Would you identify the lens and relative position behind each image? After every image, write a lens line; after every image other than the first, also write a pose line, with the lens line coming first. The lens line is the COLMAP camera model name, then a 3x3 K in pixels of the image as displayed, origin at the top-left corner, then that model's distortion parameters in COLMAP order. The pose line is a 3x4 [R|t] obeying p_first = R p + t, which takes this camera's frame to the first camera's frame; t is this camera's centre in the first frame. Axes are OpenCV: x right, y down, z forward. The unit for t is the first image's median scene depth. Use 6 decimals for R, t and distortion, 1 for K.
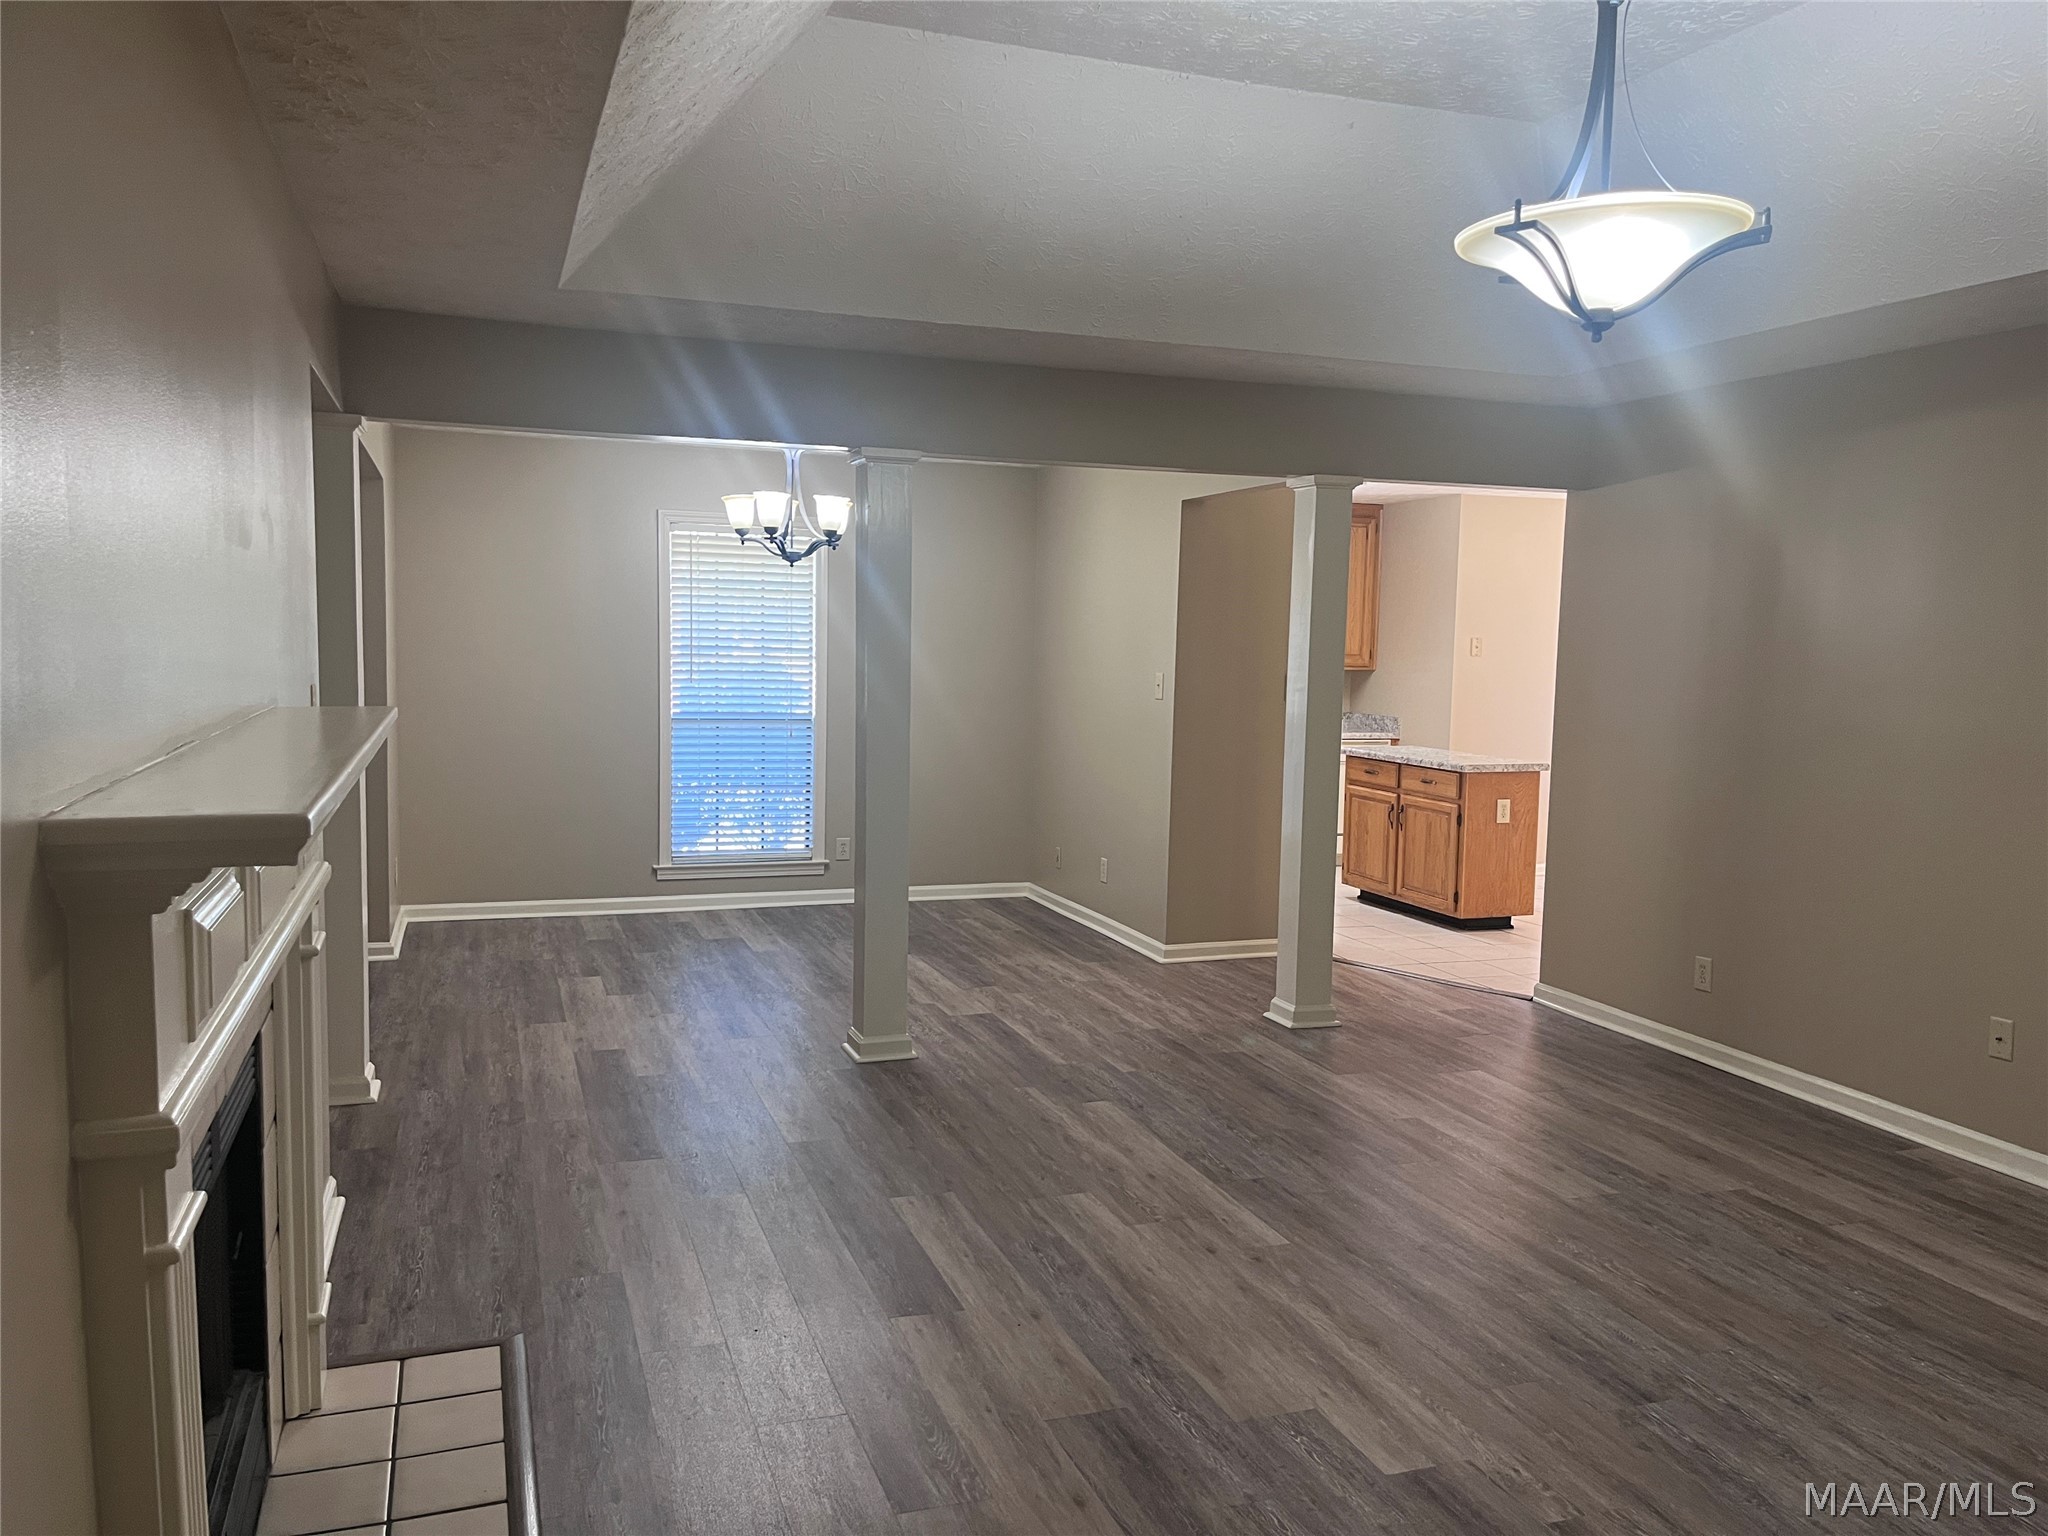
lens RADIAL K [[1537.5, 0, 1046.8], [0, 1537.5, 780.2], [0, 0, 1]] dist [0.077754, -0.093055]
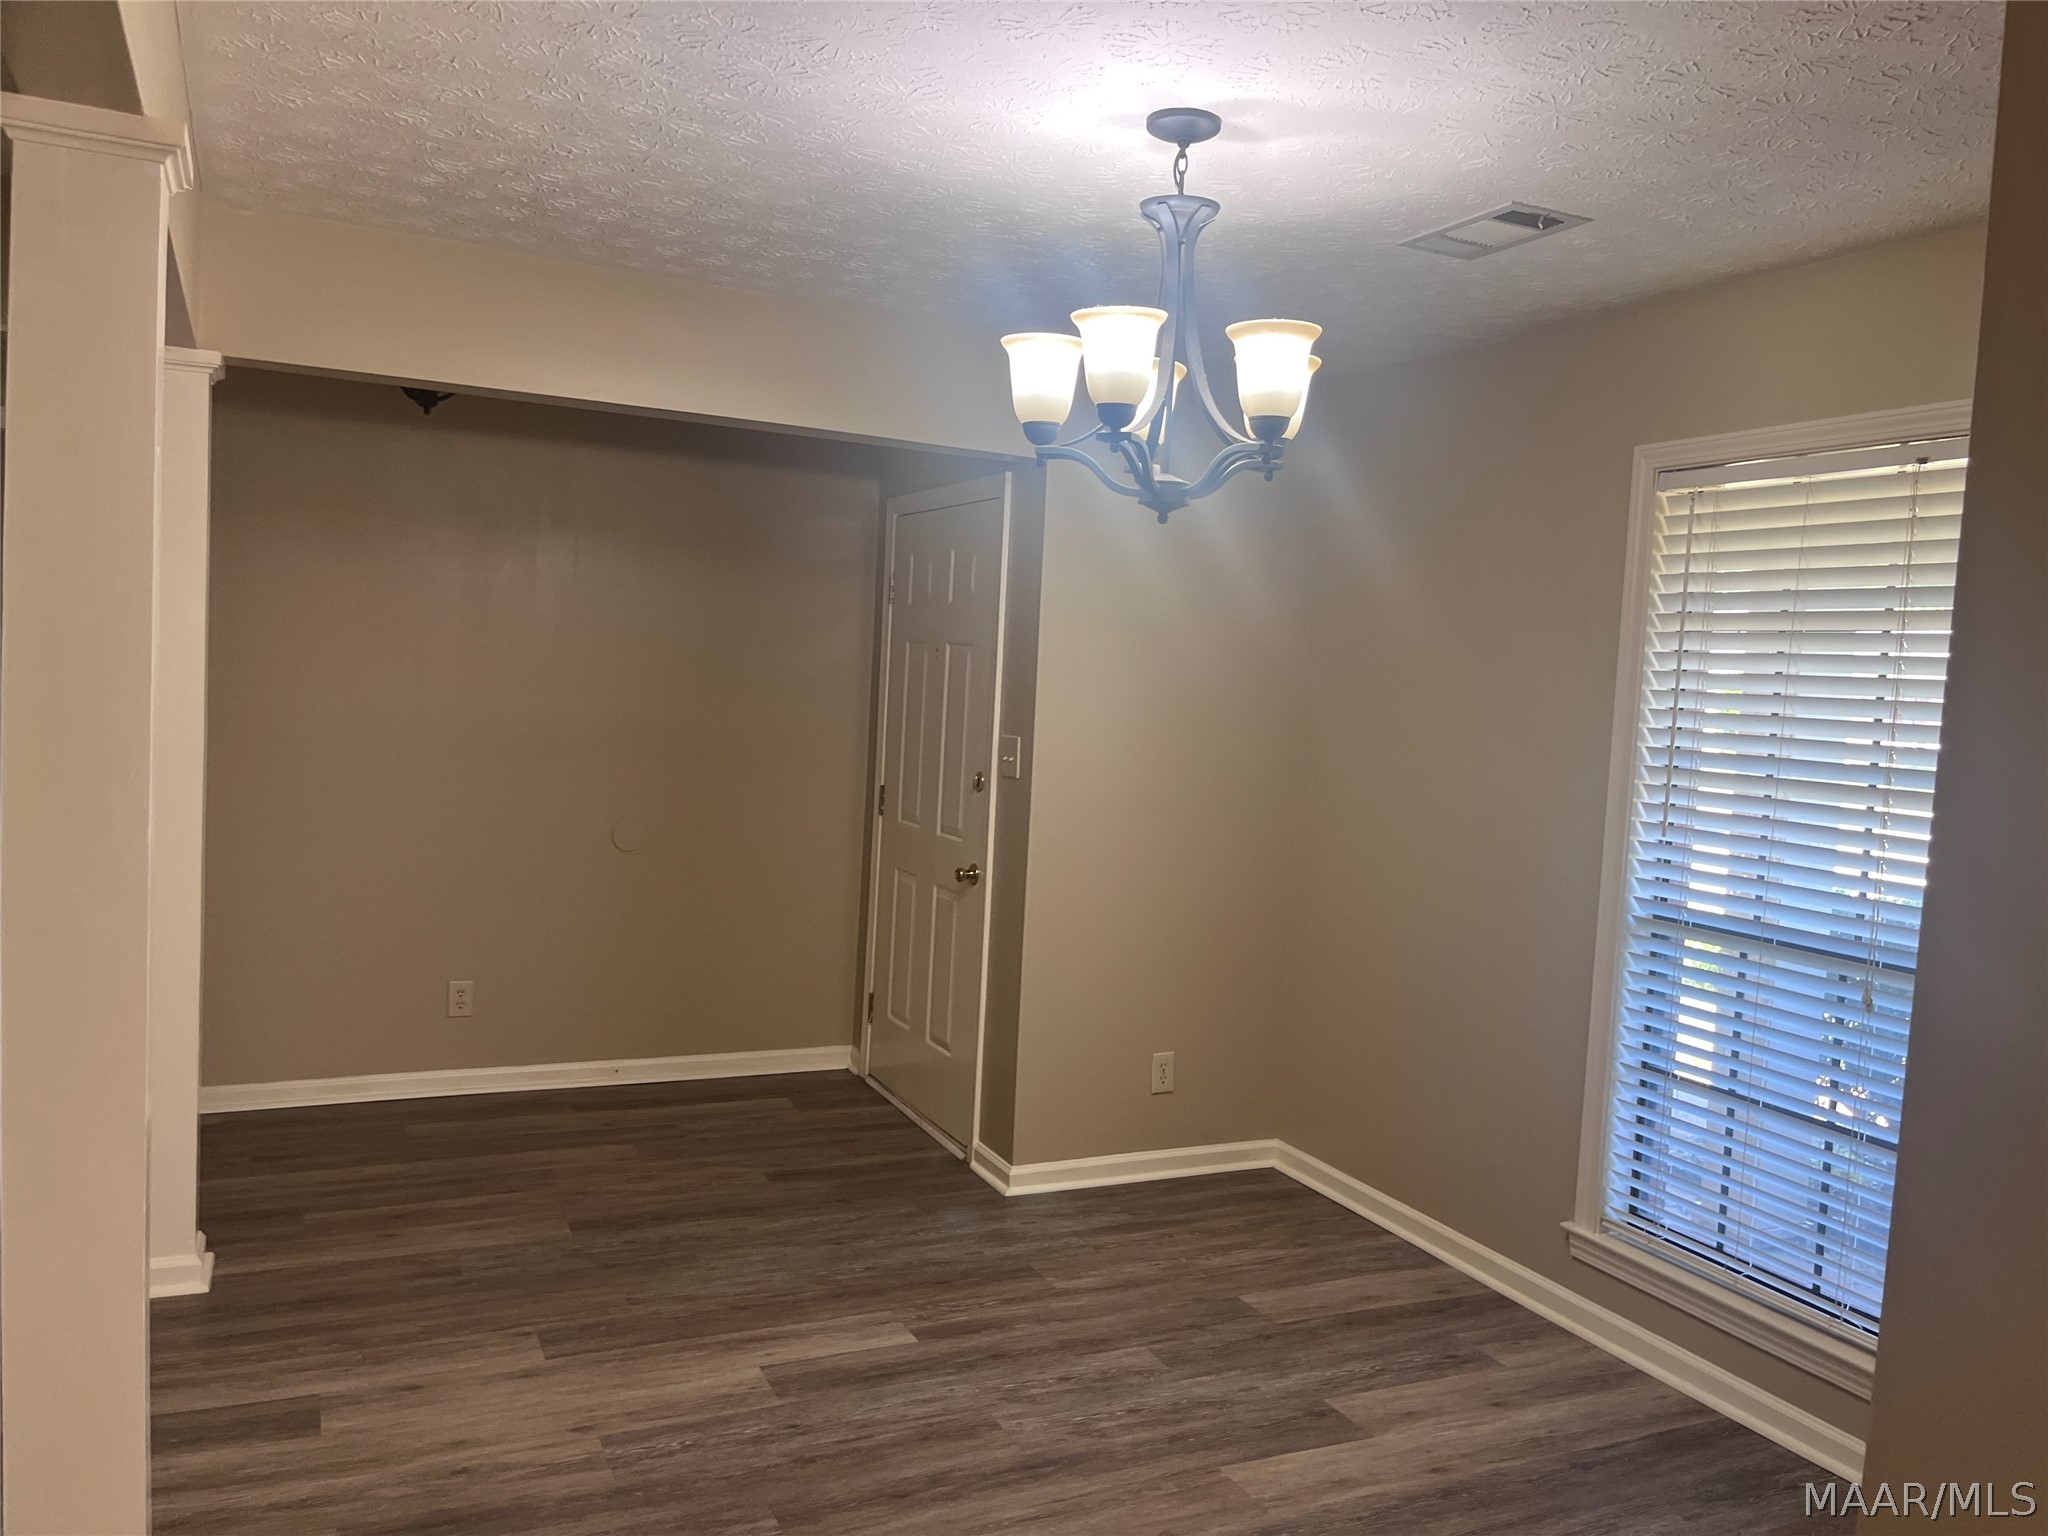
lens RADIAL K [[1579.8, 0, 1053.8], [0, 1579.8, 784.9], [0, 0, 1]] dist [0.074359, -0.097287]
pose [[0.111656, 0.058808, -0.992005, 0.329533], [-0.144735, 0.988565, 0.042313, -0.121843], [0.983150, 0.138854, 0.118891, 1.302343]]
